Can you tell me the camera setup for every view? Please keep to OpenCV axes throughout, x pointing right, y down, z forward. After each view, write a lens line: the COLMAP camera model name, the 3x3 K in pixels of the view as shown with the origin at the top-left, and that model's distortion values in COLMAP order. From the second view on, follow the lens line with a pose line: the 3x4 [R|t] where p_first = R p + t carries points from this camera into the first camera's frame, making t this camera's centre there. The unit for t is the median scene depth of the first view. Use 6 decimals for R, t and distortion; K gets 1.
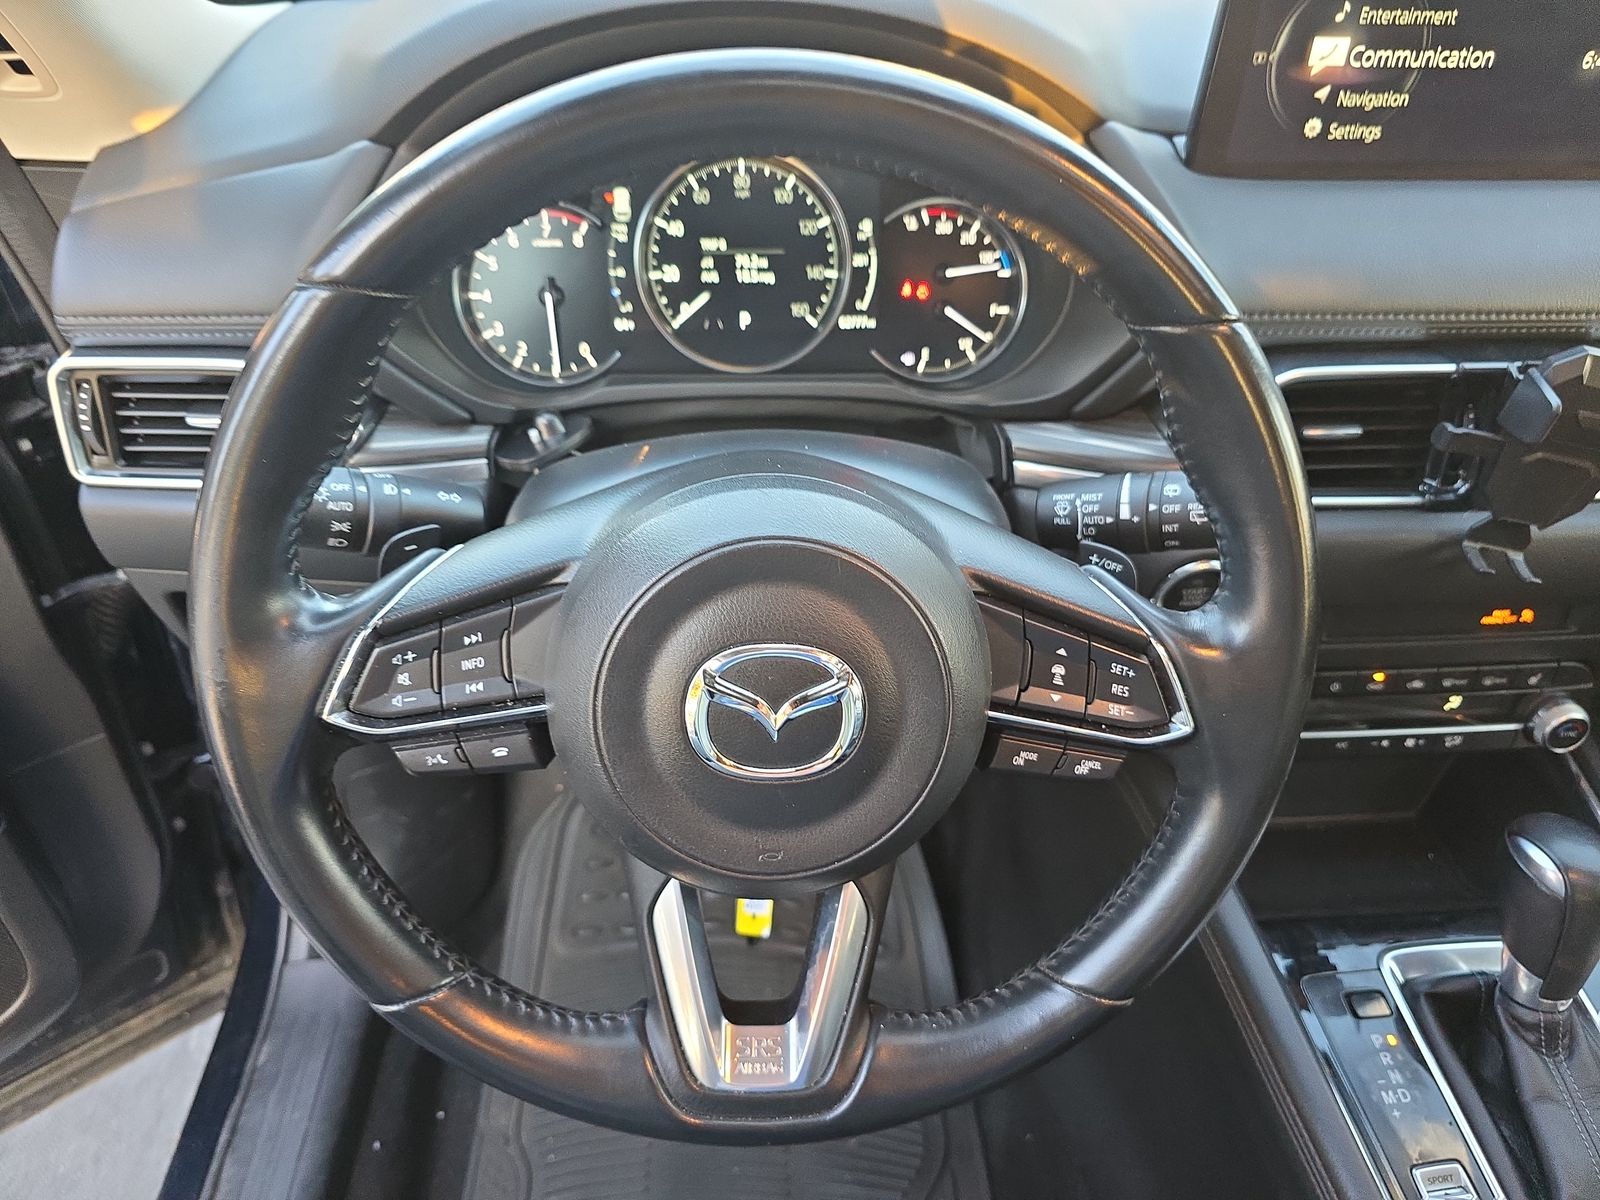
lens RADIAL K [[1102.9, 0, 794.8], [0, 1102.9, 605.7], [0, 0, 1]] dist [0.003377, -0.024081]
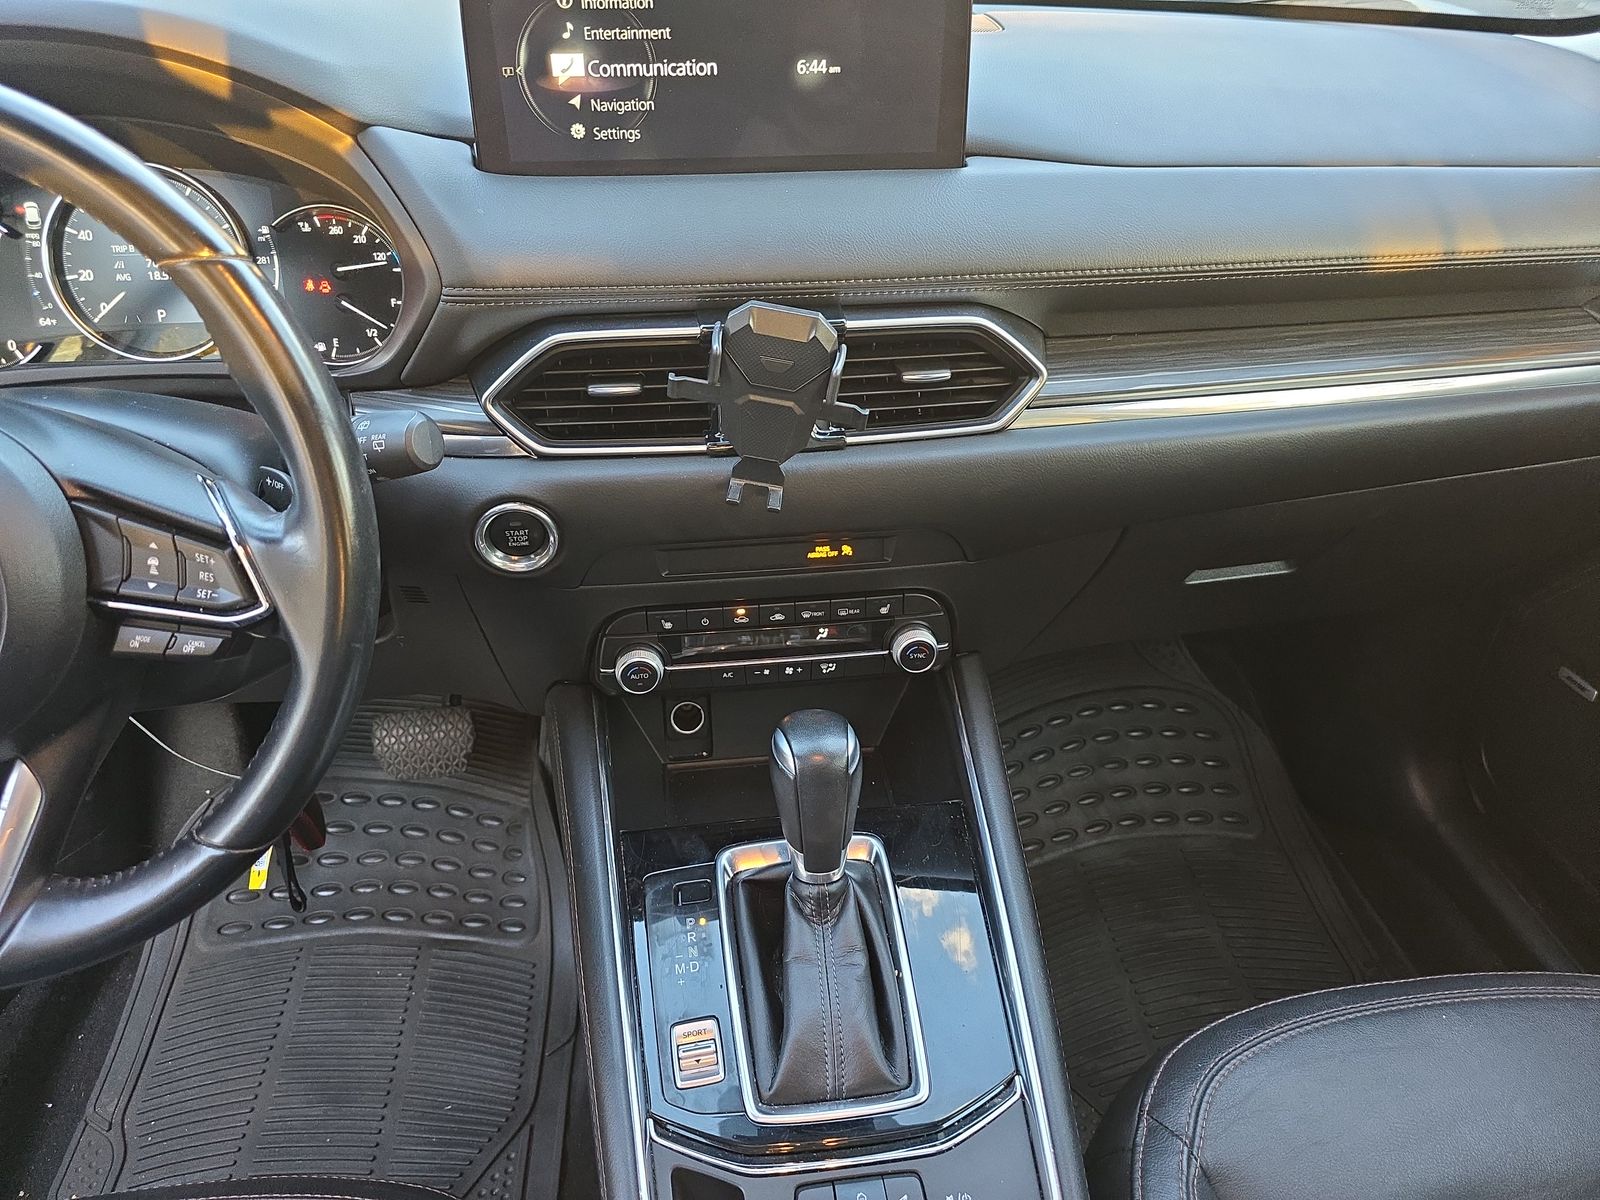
lens RADIAL K [[1084.5, 0, 796.7], [0, 1084.5, 600.0], [0, 0, 1]] dist [0.030820, -0.035548]
pose [[0.998028, -0.037506, 0.050338, 0.542676], [0.040308, 0.997625, -0.055860, 0.120296], [-0.048123, 0.057778, 0.997169, -0.123049]]
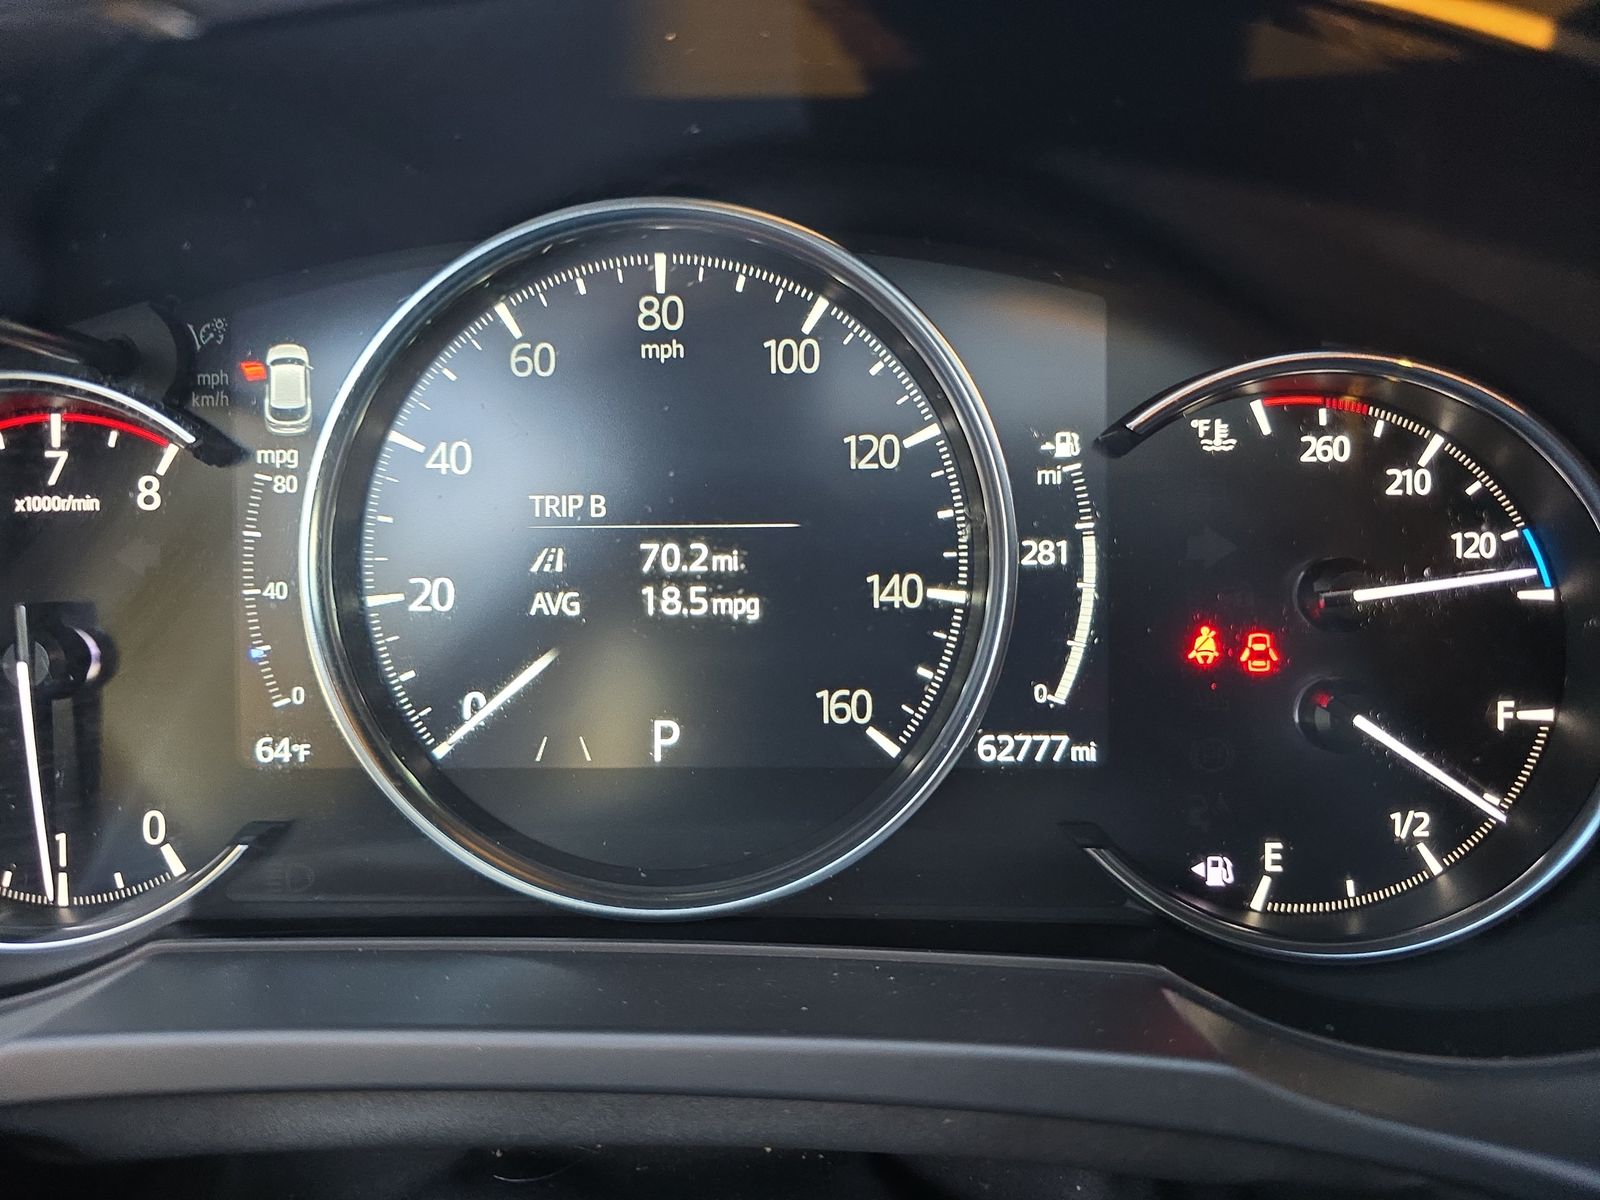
lens RADIAL K [[1102.9, 0, 794.8], [0, 1102.9, 605.7], [0, 0, 1]] dist [0.003377, -0.024081]
pose [[0.994261, 0.002946, -0.106938, 0.023471], [-0.031603, 0.963098, -0.267291, -0.218041], [0.102204, 0.269136, 0.957664, 0.713847]]
